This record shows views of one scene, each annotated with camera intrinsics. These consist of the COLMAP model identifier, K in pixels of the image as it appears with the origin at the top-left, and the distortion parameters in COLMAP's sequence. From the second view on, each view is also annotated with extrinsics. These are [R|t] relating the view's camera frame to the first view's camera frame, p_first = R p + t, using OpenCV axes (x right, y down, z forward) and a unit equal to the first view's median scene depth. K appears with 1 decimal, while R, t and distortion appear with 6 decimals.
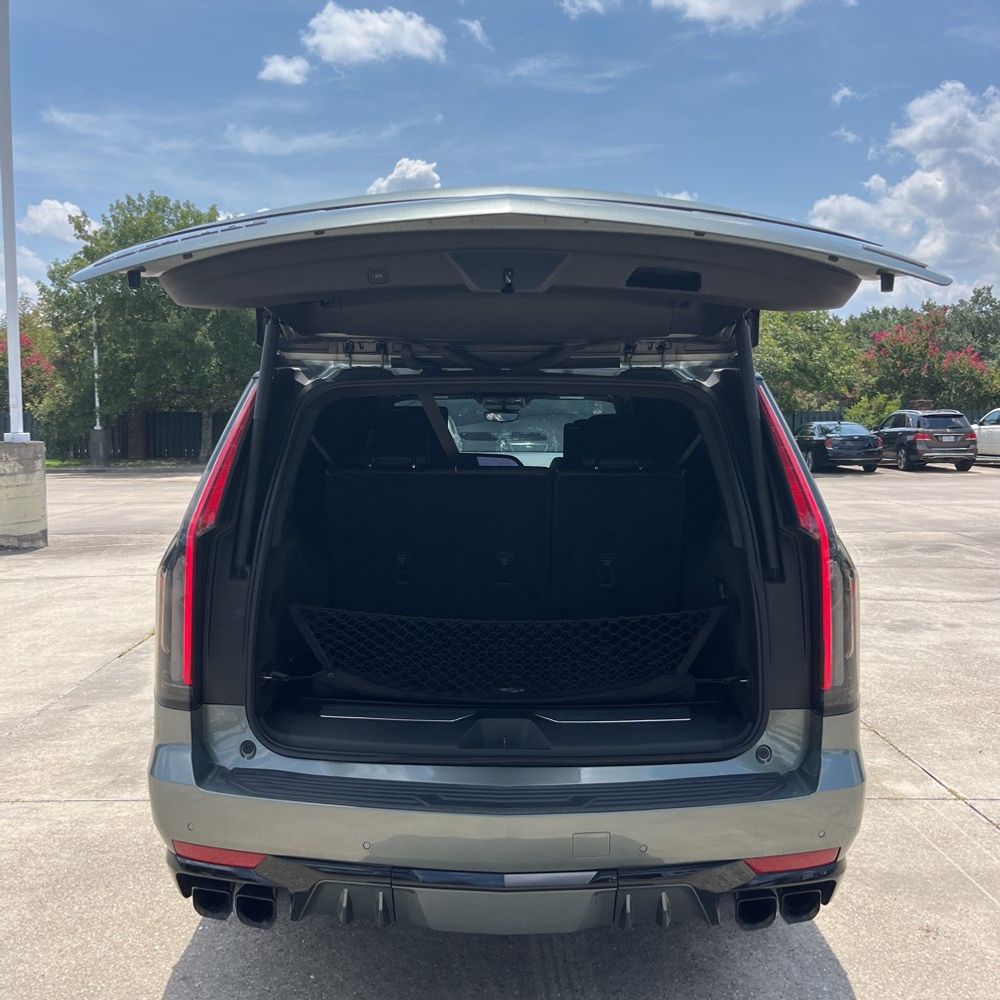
lens RADIAL K [[1014.4, 0, 480.4], [0, 1014.4, 489.1], [0, 0, 1]] dist [0.034959, 0.000000]
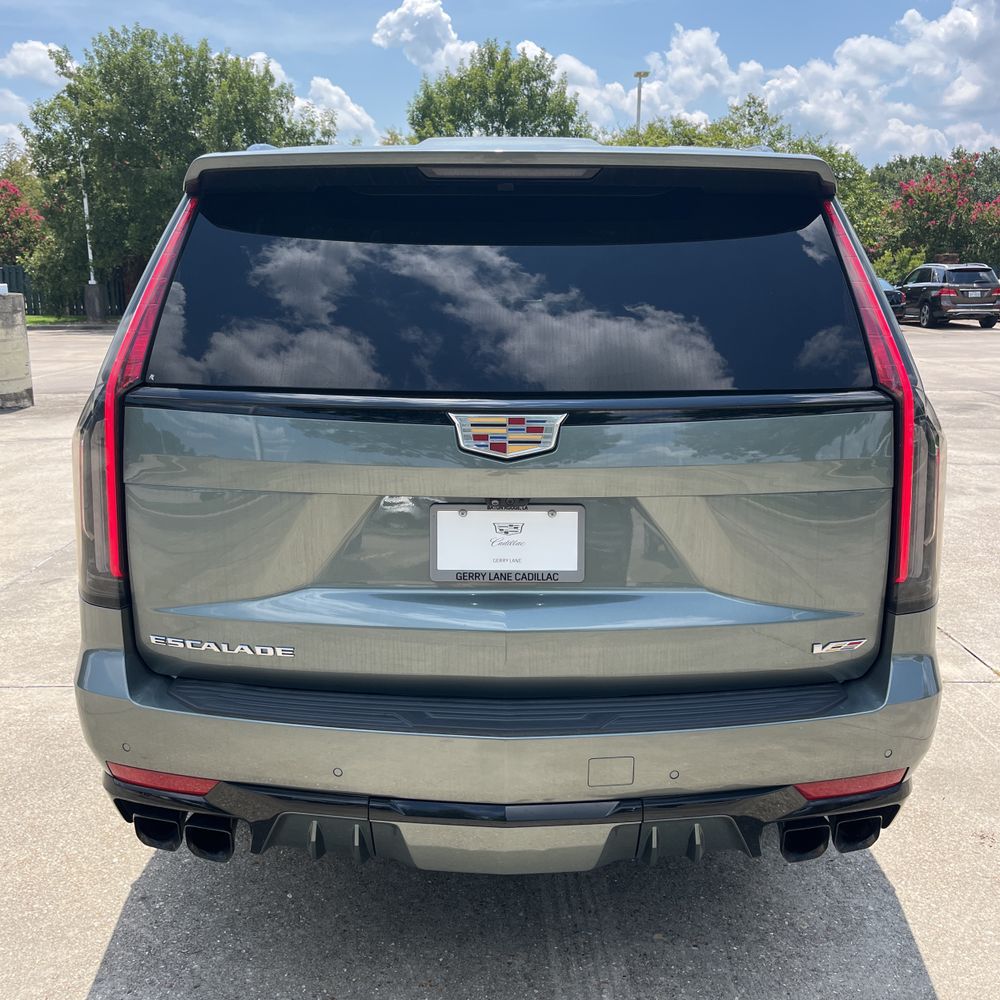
lens RADIAL K [[1014.4, 0, 507.0], [0, 1014.4, 486.8], [0, 0, 1]] dist [0.034959, 0.000000]
pose [[0.999888, -0.001385, 0.014928, 0.007457], [-0.000641, 0.990867, 0.134842, 0.006659], [-0.014979, -0.134837, 0.990755, 0.127365]]
